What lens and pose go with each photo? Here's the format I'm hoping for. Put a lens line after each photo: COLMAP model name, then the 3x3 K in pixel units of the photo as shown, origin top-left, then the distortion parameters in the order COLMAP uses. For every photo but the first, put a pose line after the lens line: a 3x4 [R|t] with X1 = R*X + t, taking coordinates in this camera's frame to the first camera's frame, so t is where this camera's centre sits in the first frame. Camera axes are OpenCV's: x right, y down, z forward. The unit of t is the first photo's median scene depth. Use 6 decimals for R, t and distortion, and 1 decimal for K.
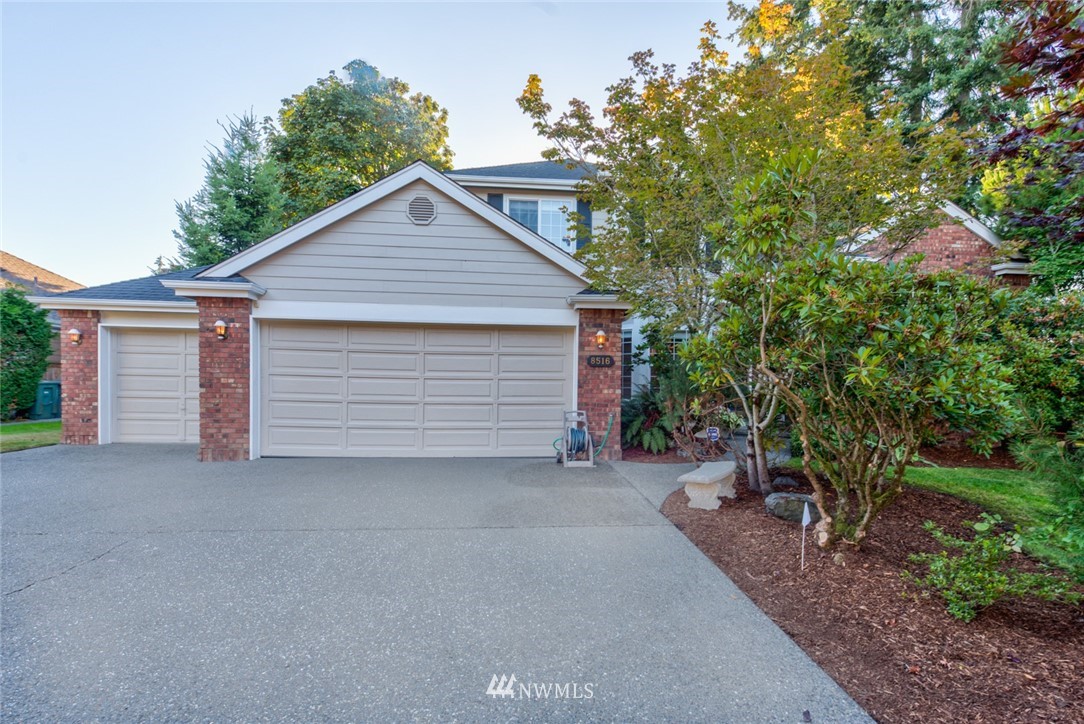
lens RADIAL K [[518.9, 0, 546.3], [0, 518.9, 391.3], [0, 0, 1]] dist [-0.006001, -0.000179]
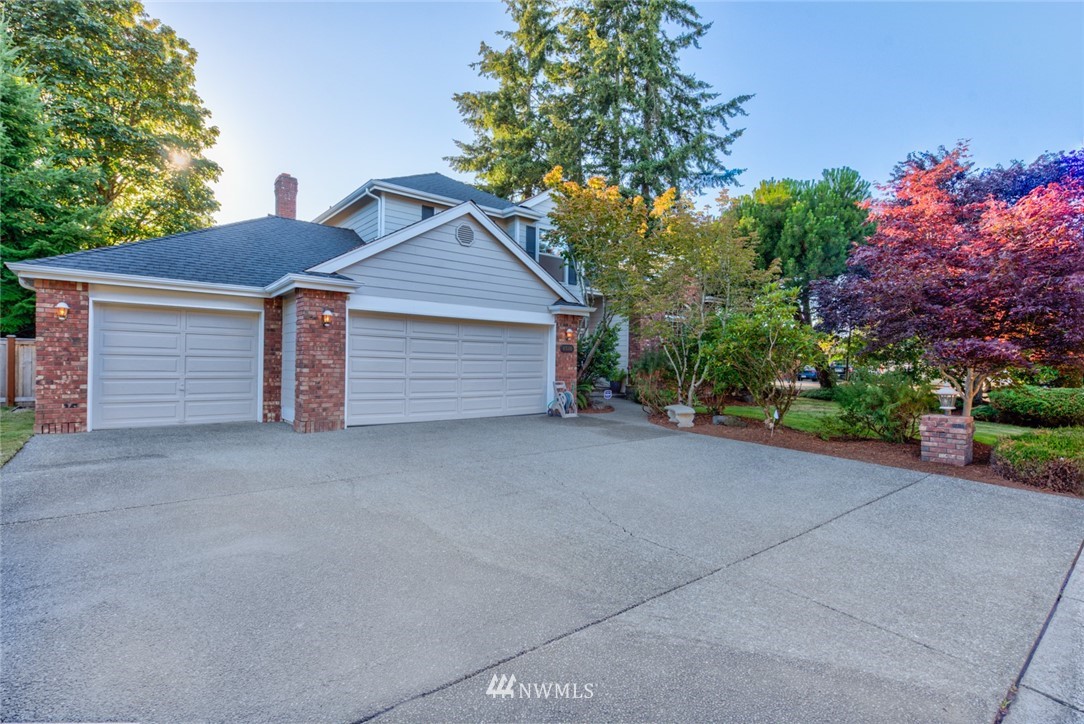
lens RADIAL K [[509.7, 0, 541.7], [0, 509.7, 358.9], [0, 0, 1]] dist [-0.001467, -0.000218]
pose [[0.826969, 0.001881, 0.562245, -0.808010], [0.005174, 0.999927, -0.010954, -0.011394], [-0.562224, 0.011968, 0.826898, -0.204153]]
